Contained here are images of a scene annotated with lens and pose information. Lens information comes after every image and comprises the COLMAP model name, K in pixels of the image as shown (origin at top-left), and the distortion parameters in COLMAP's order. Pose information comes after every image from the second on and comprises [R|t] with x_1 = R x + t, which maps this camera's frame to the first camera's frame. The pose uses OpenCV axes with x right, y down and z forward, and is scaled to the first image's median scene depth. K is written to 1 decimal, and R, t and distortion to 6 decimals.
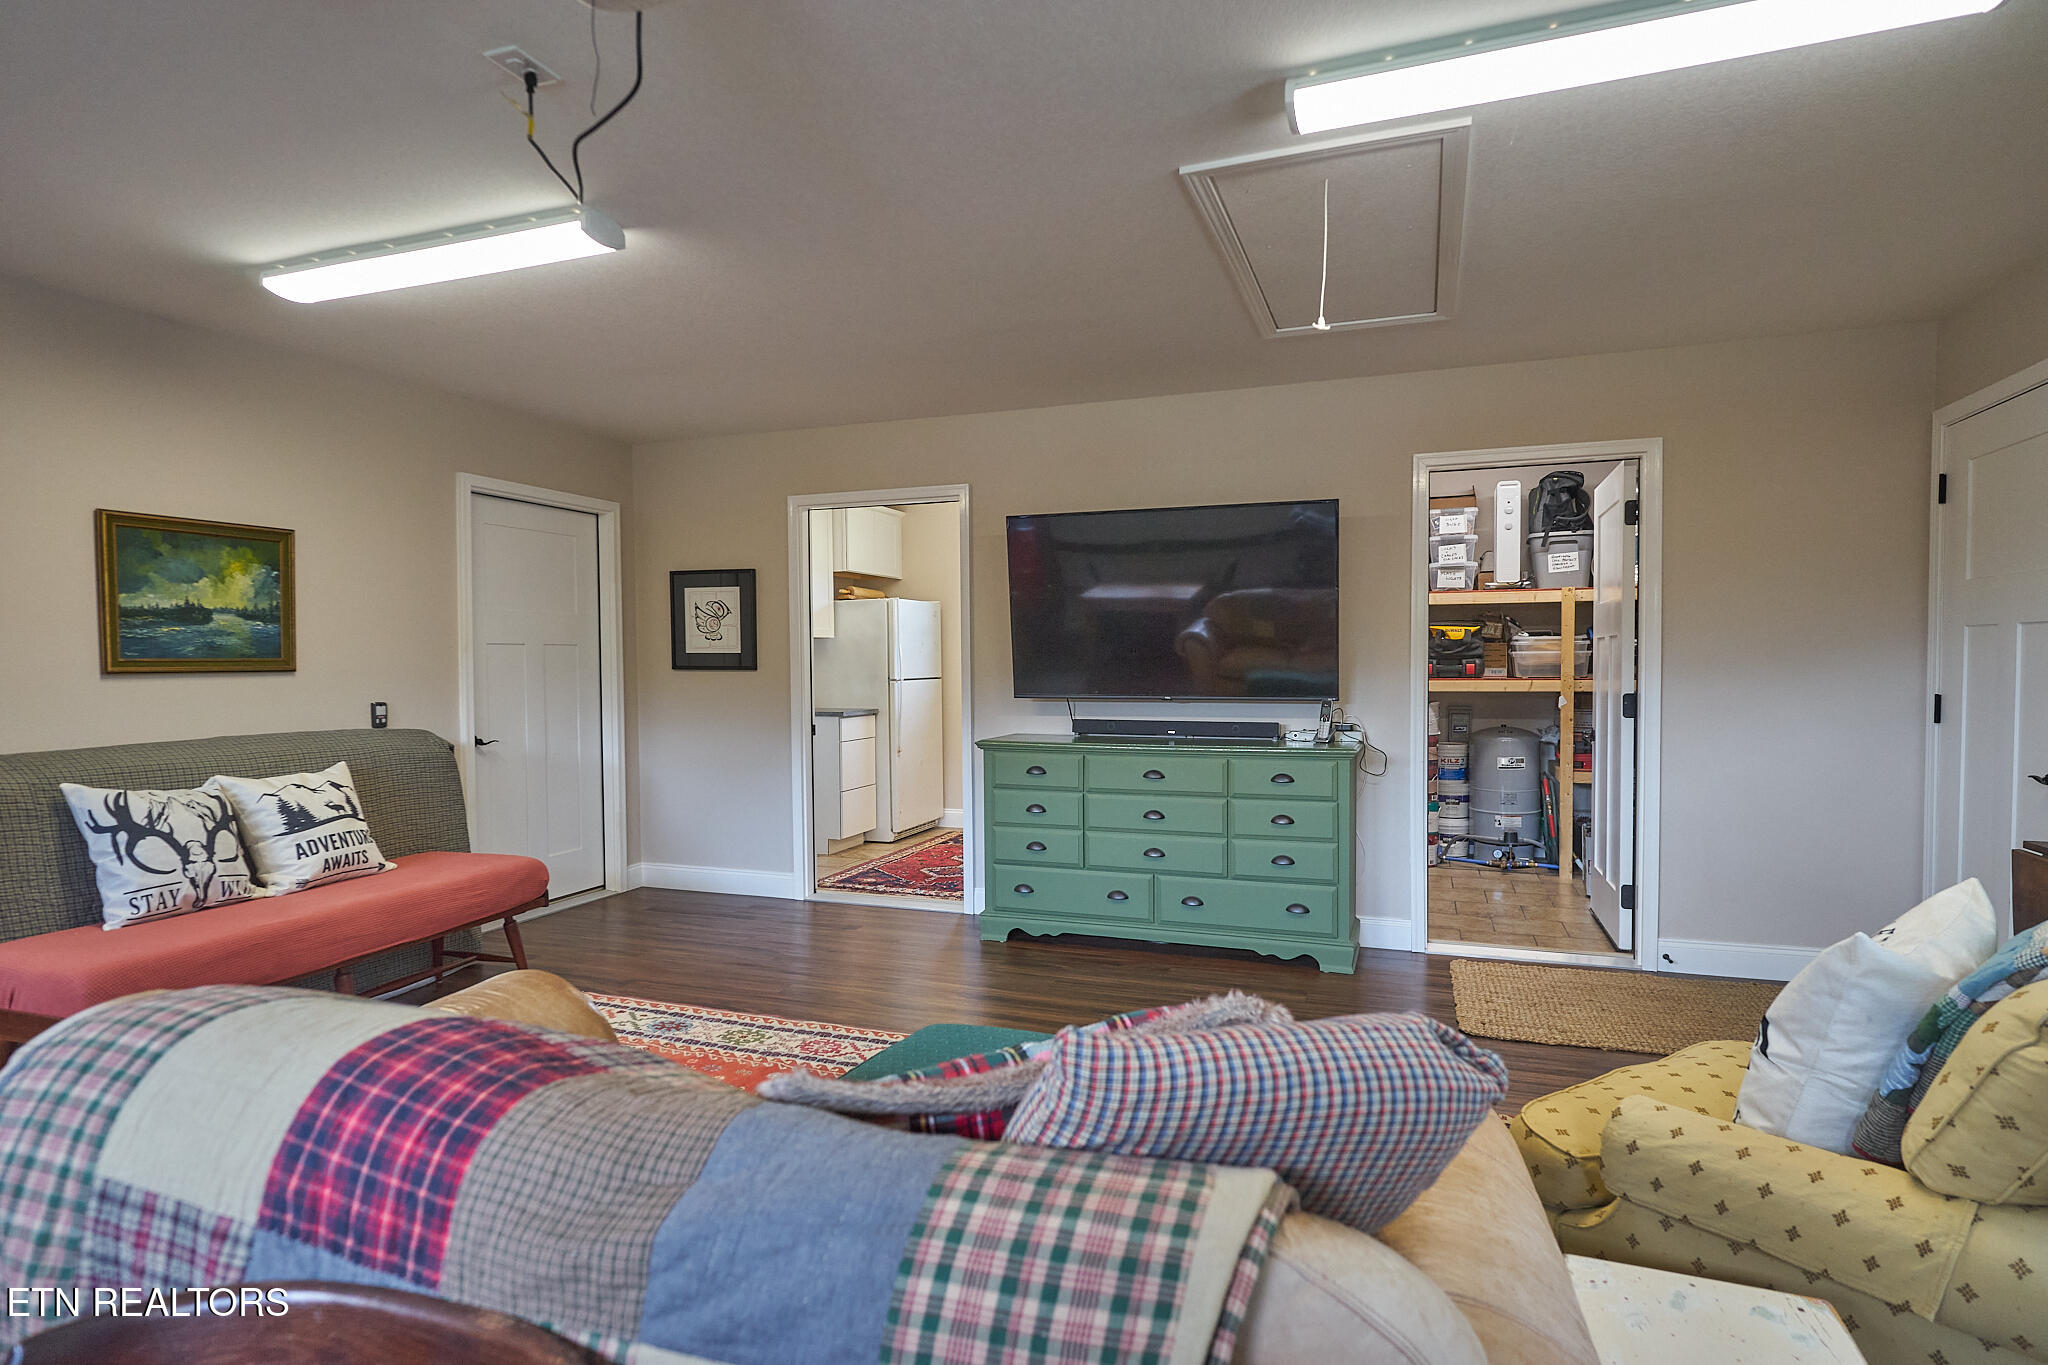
lens RADIAL K [[1071.0, 0, 1021.3], [0, 1071.0, 695.1], [0, 0, 1]] dist [-0.000314, -0.001006]
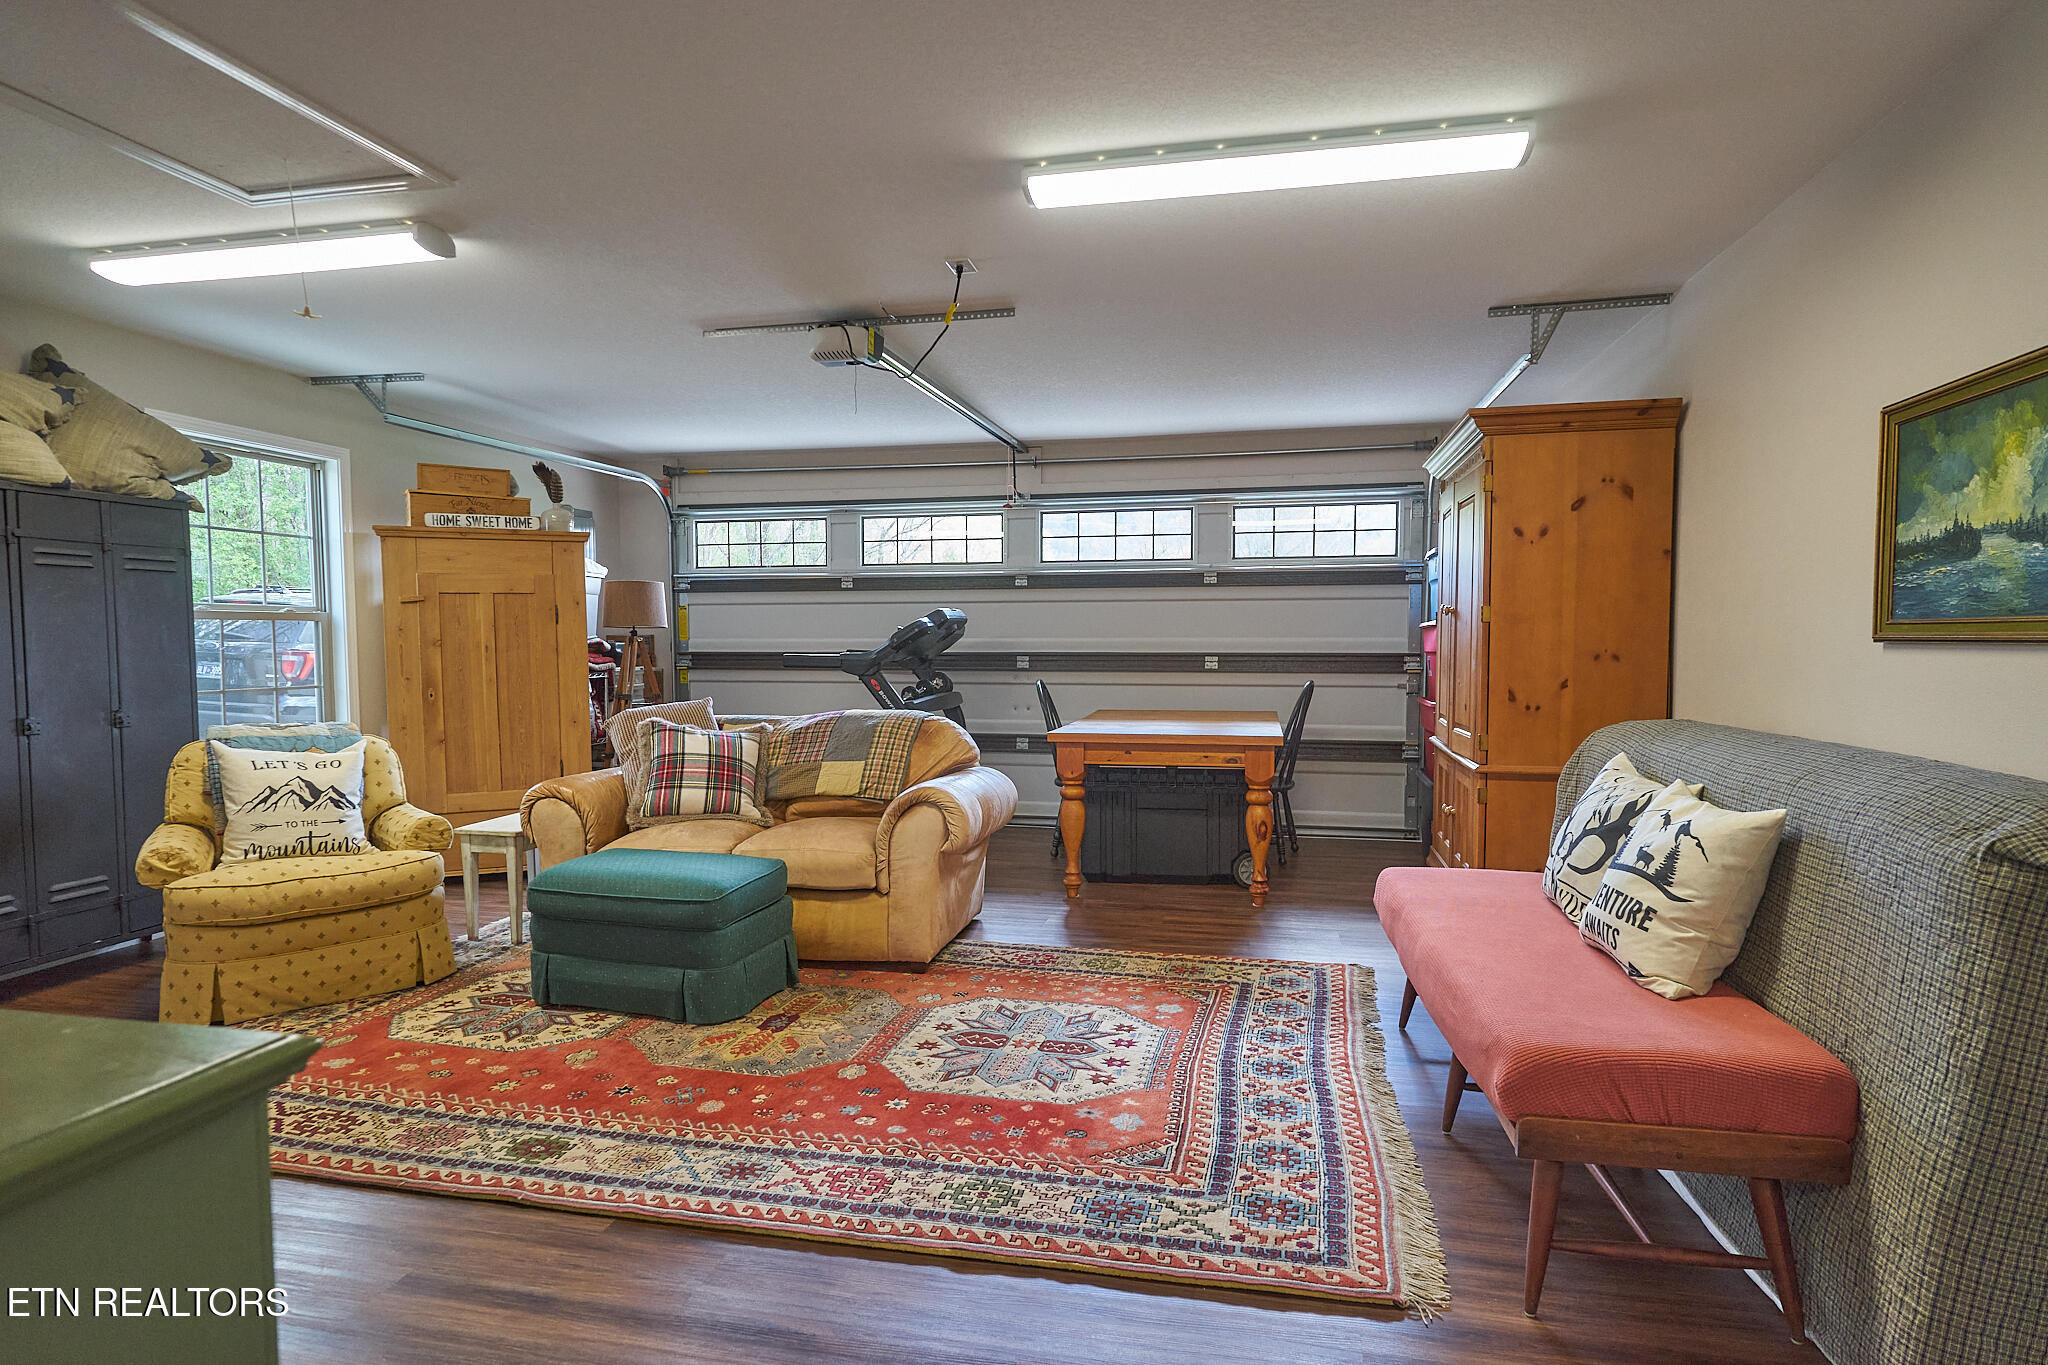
lens RADIAL K [[1071.0, 0, 1021.3], [0, 1071.0, 695.1], [0, 0, 1]] dist [-0.000314, -0.001006]
pose [[-0.990447, 0.016866, -0.136855, -0.187946], [0.004799, 0.996106, 0.088035, -0.047558], [0.137807, 0.086537, -0.986671, 1.559076]]
